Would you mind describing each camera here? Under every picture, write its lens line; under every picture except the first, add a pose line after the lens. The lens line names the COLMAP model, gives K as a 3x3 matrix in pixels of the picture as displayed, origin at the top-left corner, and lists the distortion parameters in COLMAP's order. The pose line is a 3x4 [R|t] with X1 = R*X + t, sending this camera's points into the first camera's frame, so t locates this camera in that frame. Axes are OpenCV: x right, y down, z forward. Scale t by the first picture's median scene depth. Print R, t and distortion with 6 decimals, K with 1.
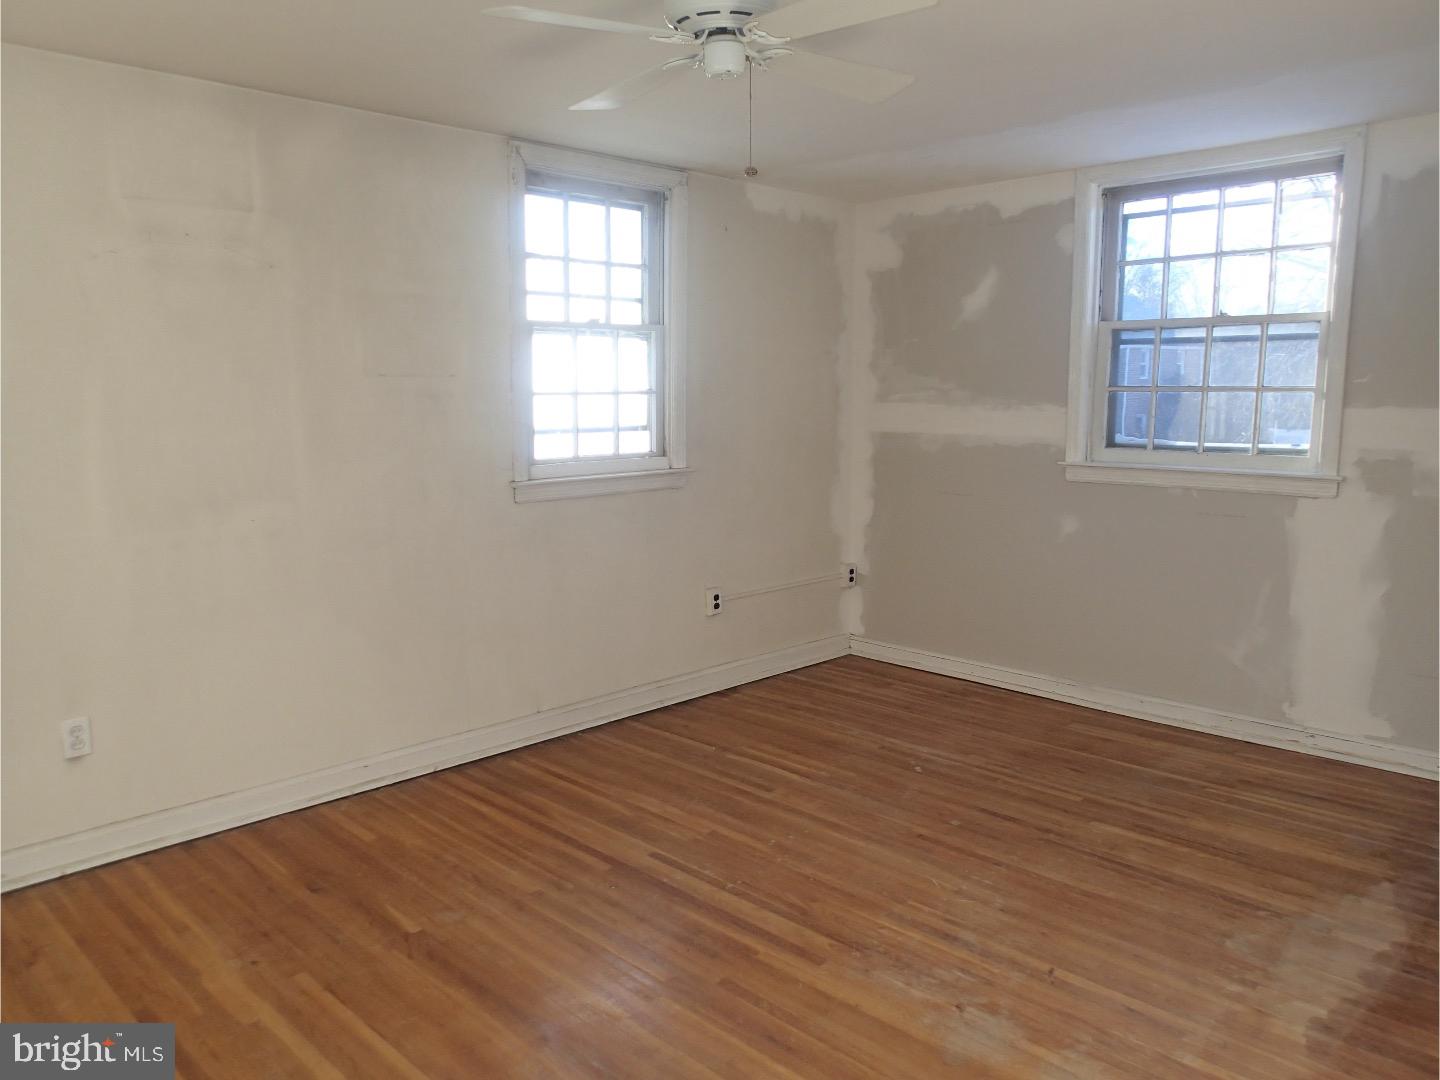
lens RADIAL K [[1091.5, 0, 718.4], [0, 1091.5, 542.0], [0, 0, 1]] dist [0.009689, -0.000274]
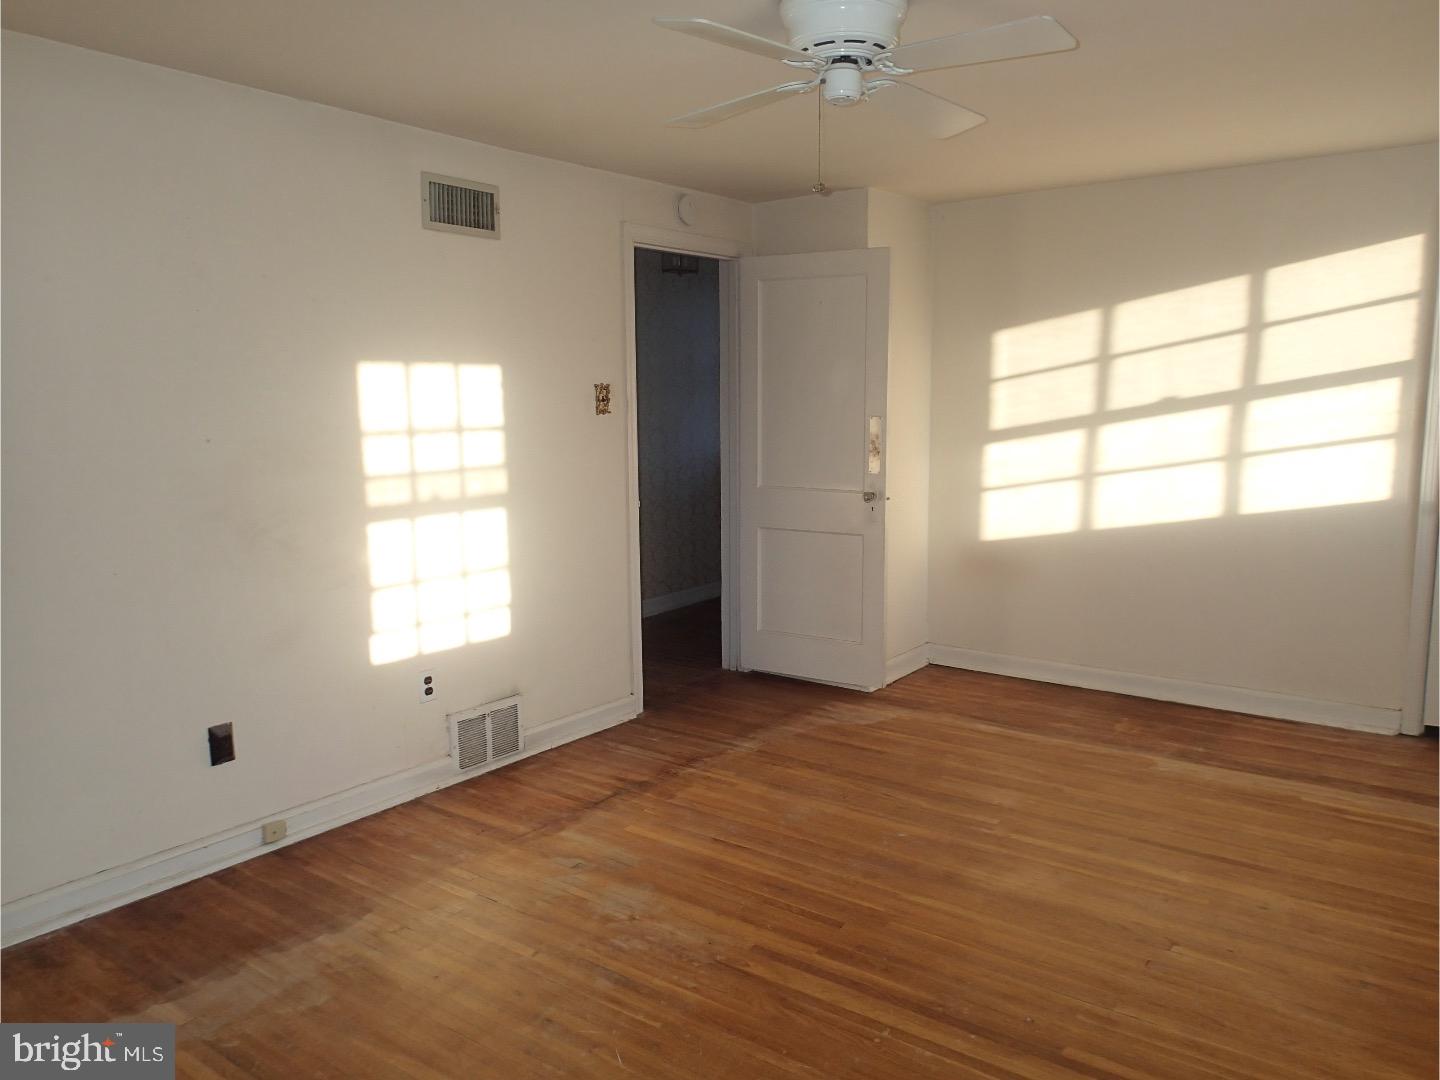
lens RADIAL K [[1091.5, 0, 719.8], [0, 1091.5, 539.9], [0, 0, 1]] dist [0.009689, -0.000274]
pose [[-0.989539, 0.037131, -0.139405, 0.248382], [-0.003394, 0.960051, 0.279804, -0.266592], [0.144225, 0.277351, -0.949882, 1.816182]]
